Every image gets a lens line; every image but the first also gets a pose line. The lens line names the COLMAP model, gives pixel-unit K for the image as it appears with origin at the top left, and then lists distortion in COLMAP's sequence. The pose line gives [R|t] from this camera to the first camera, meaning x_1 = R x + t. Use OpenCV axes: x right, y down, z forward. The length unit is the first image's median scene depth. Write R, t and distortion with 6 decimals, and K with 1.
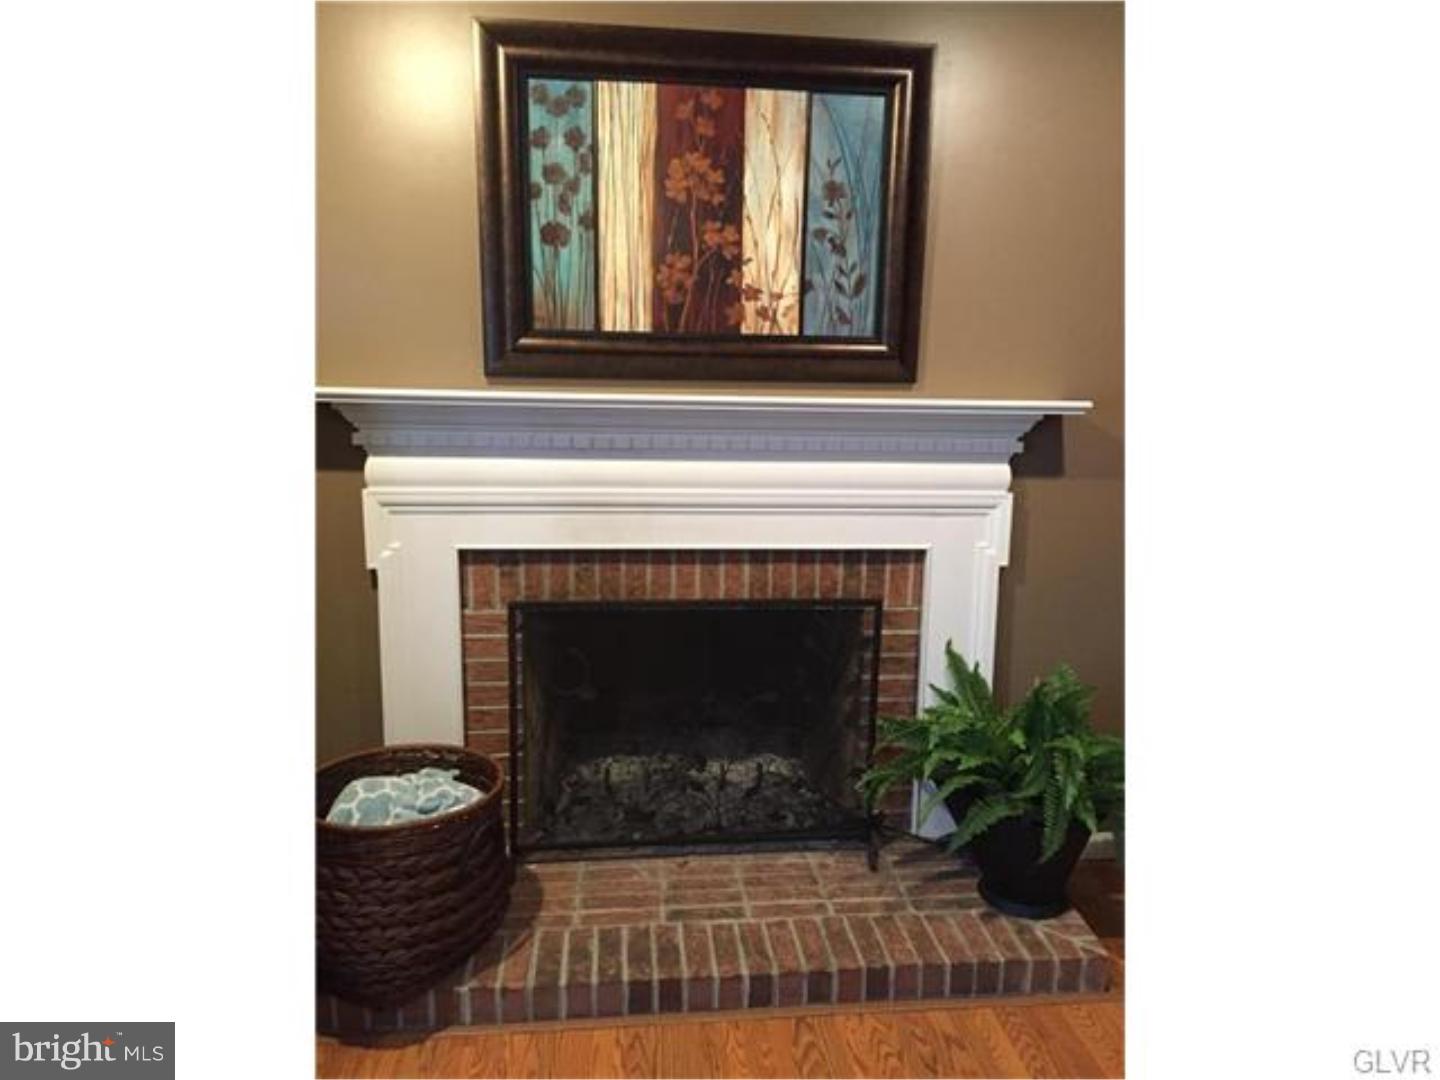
lens RADIAL K [[932.1, 0, 720.0], [0, 932.1, 540.0], [0, 0, 1]] dist [0.038613, -0.000114]
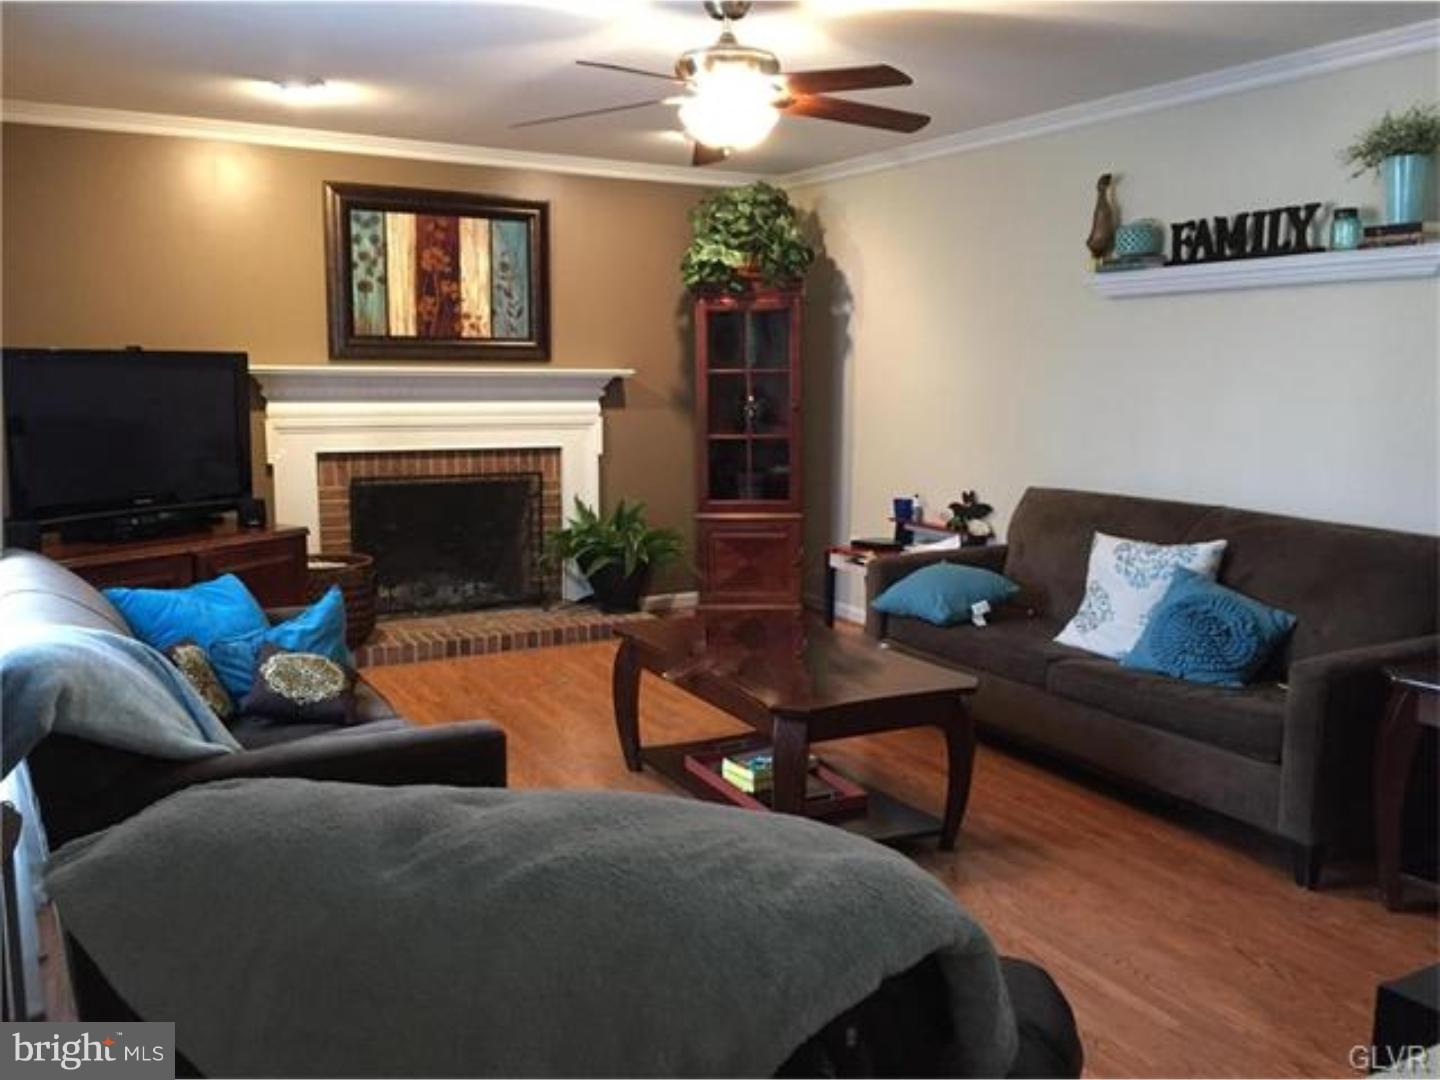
lens RADIAL K [[1255.1, 0, 720.0], [0, 1255.1, 540.0], [0, 0, 1]] dist [0.069485, 0.000621]
pose [[0.921897, -0.066133, 0.381748, -0.523744], [0.076251, 0.997023, -0.011418, 0.279033], [-0.379857, 0.039635, 0.924196, -1.652771]]
